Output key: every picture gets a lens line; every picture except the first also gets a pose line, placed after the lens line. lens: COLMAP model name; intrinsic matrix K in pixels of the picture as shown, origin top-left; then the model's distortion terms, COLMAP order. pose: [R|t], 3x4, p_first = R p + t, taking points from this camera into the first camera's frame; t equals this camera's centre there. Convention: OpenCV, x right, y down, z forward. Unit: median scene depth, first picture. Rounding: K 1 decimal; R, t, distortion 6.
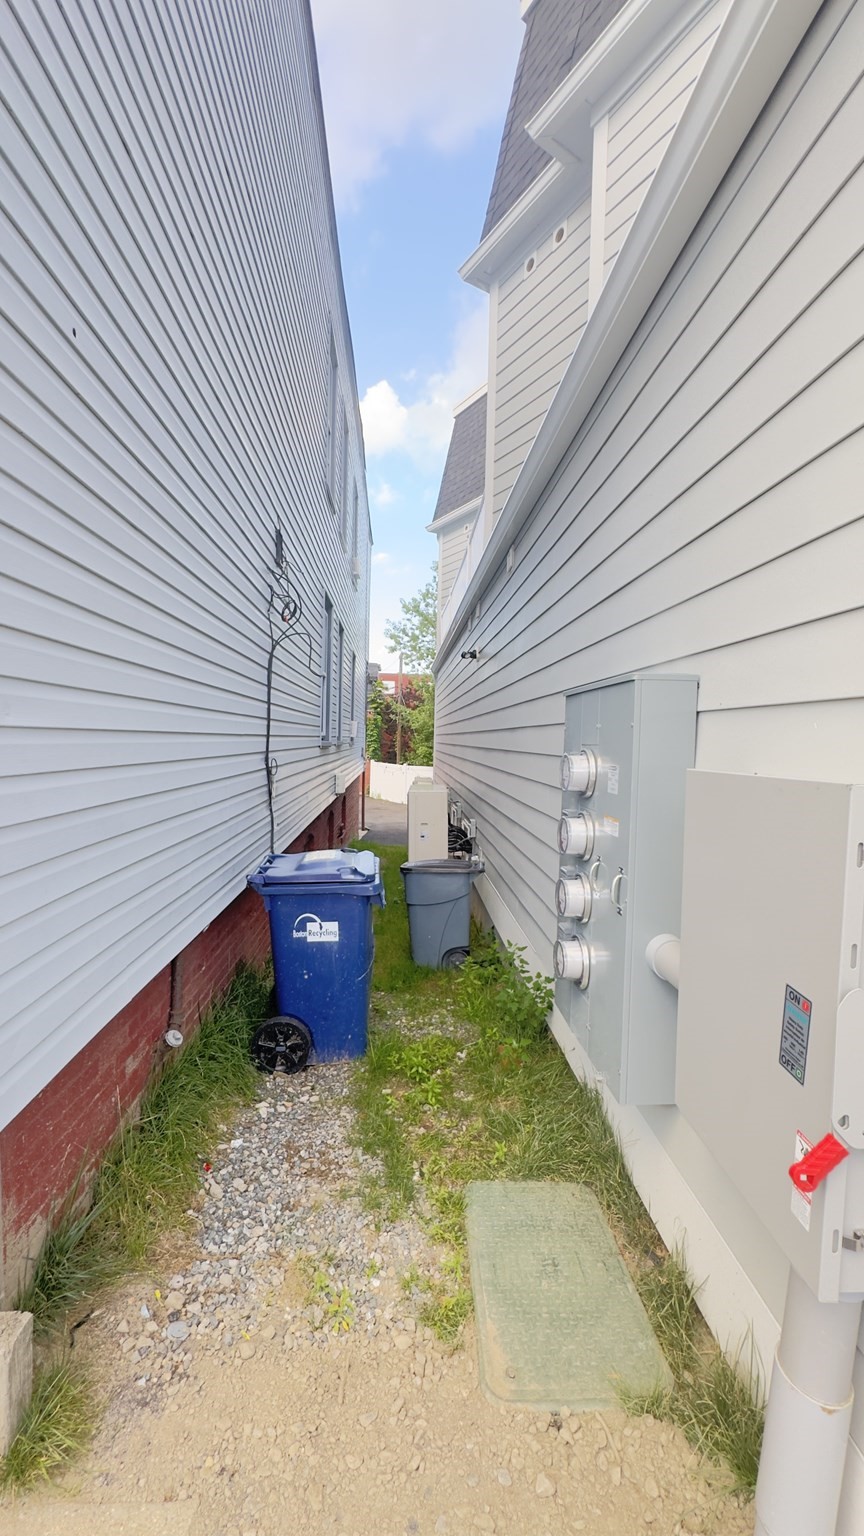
lens RADIAL K [[614.9, 0, 432.0], [0, 614.9, 768.0], [0, 0, 1]] dist [-0.000404, -0.000040]
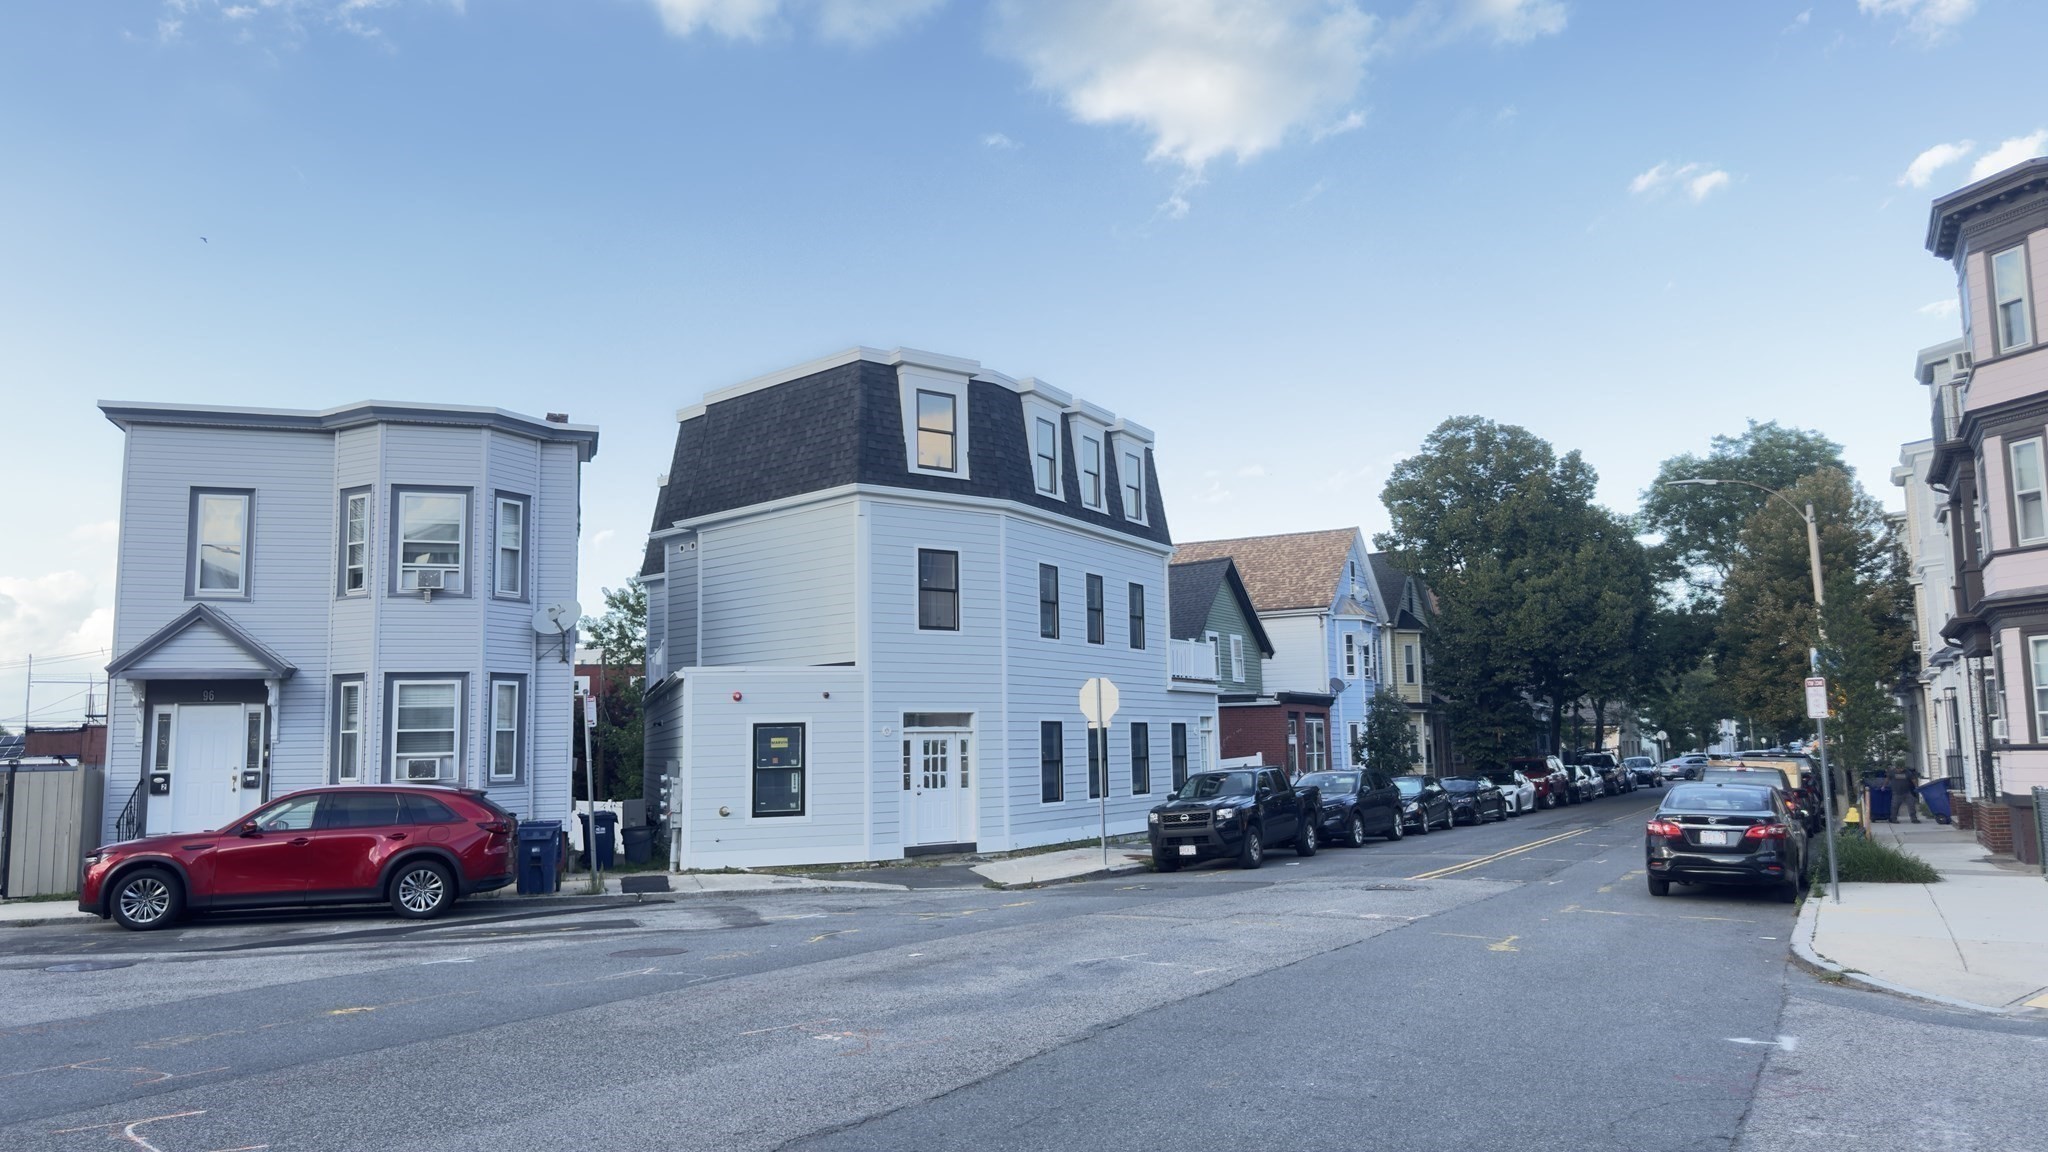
lens RADIAL K [[1435.0, 0, 1030.7], [0, 1435.0, 586.8], [0, 0, 1]] dist [0.183055, -0.392450]
pose [[0.968885, -0.011517, 0.247244, 0.020407], [0.049493, 0.987757, -0.147941, 0.030505], [-0.242513, 0.155575, 0.957593, -0.987017]]
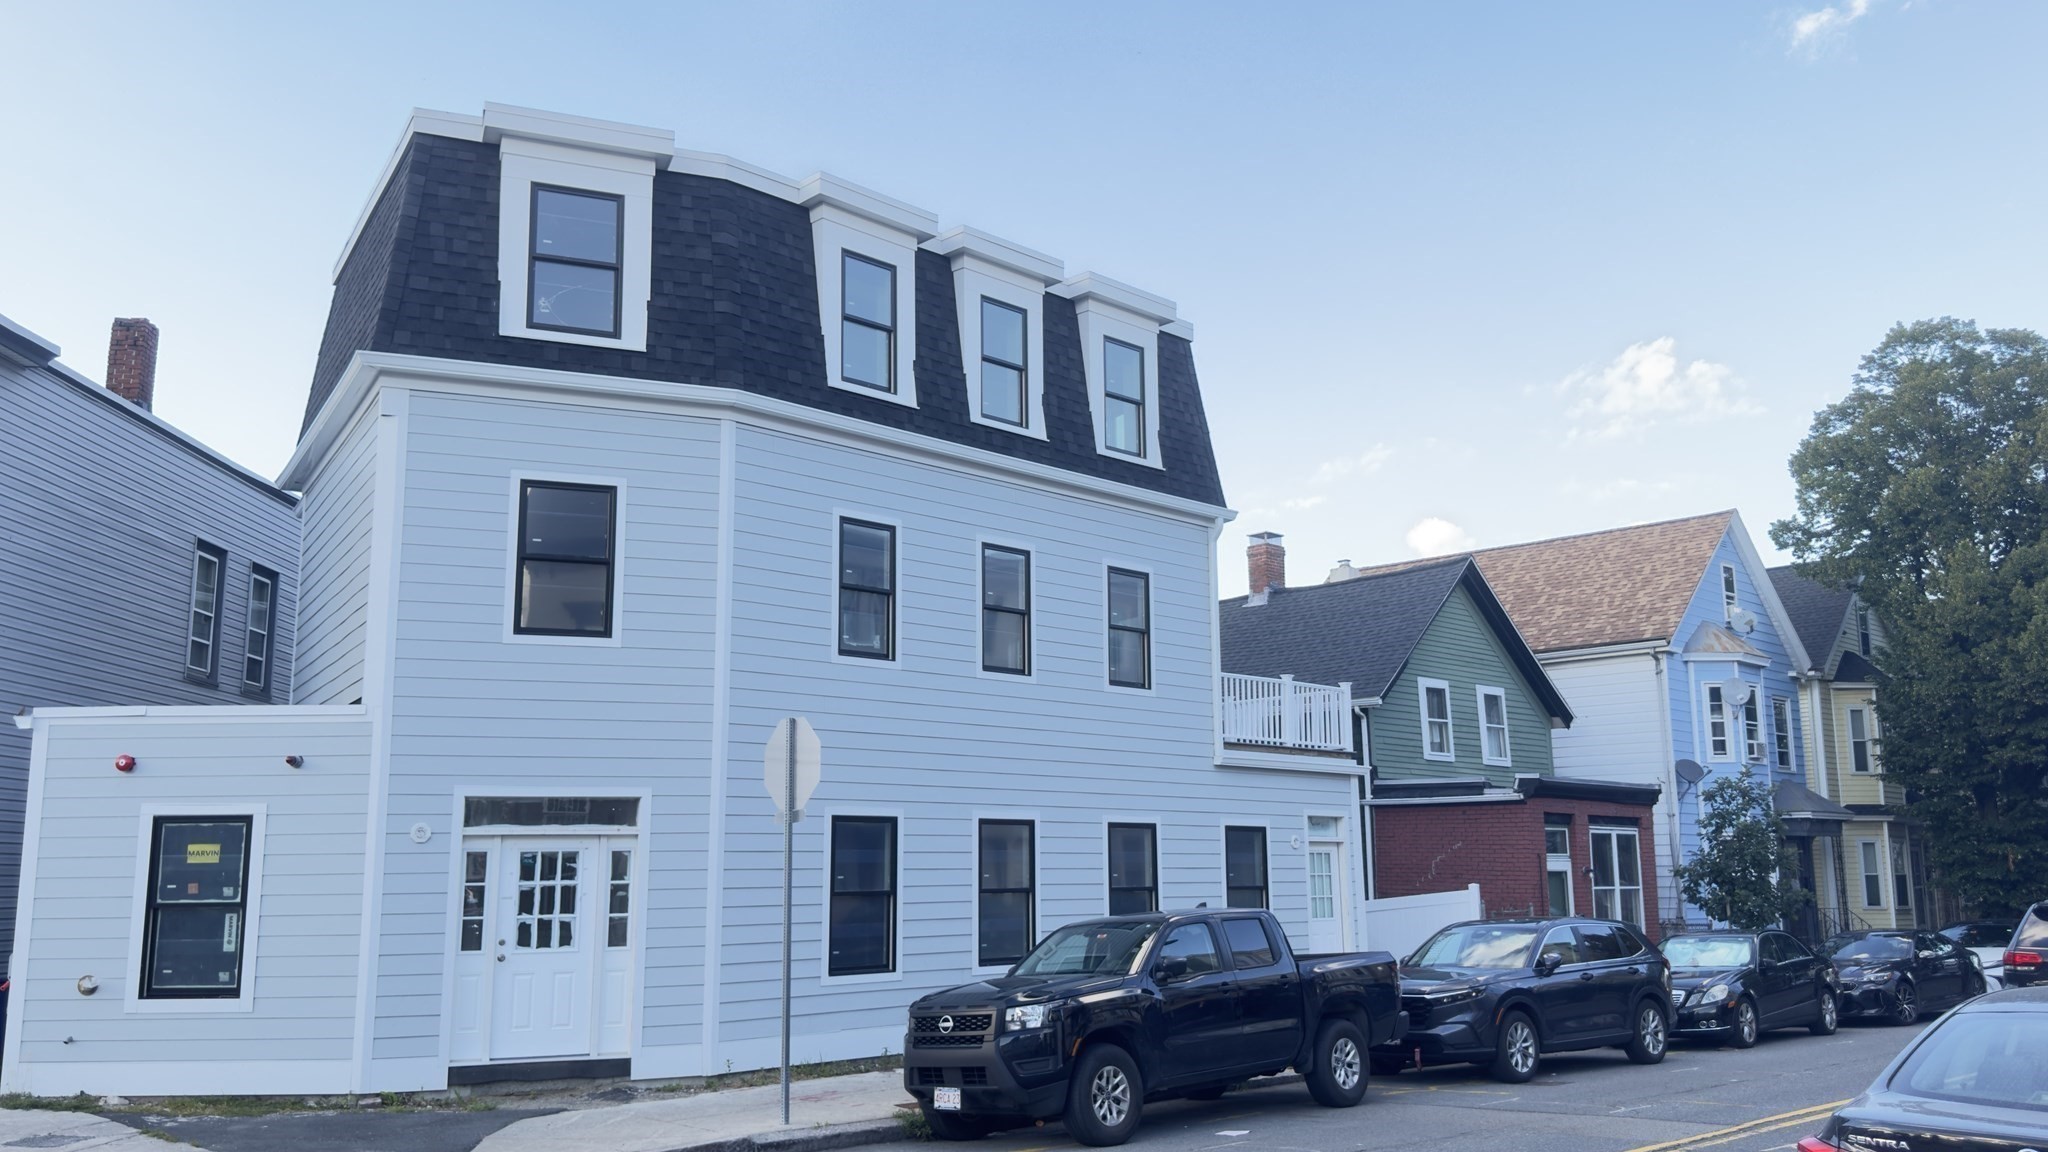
lens RADIAL K [[1680.7, 0, 1026.7], [0, 1680.7, 581.4], [0, 0, 1]] dist [0.174982, -0.380494]
pose [[0.999069, -0.034977, -0.025265, 0.410003], [0.028628, 0.975448, -0.218359, 0.027678], [0.032282, 0.217433, 0.975541, -0.579120]]
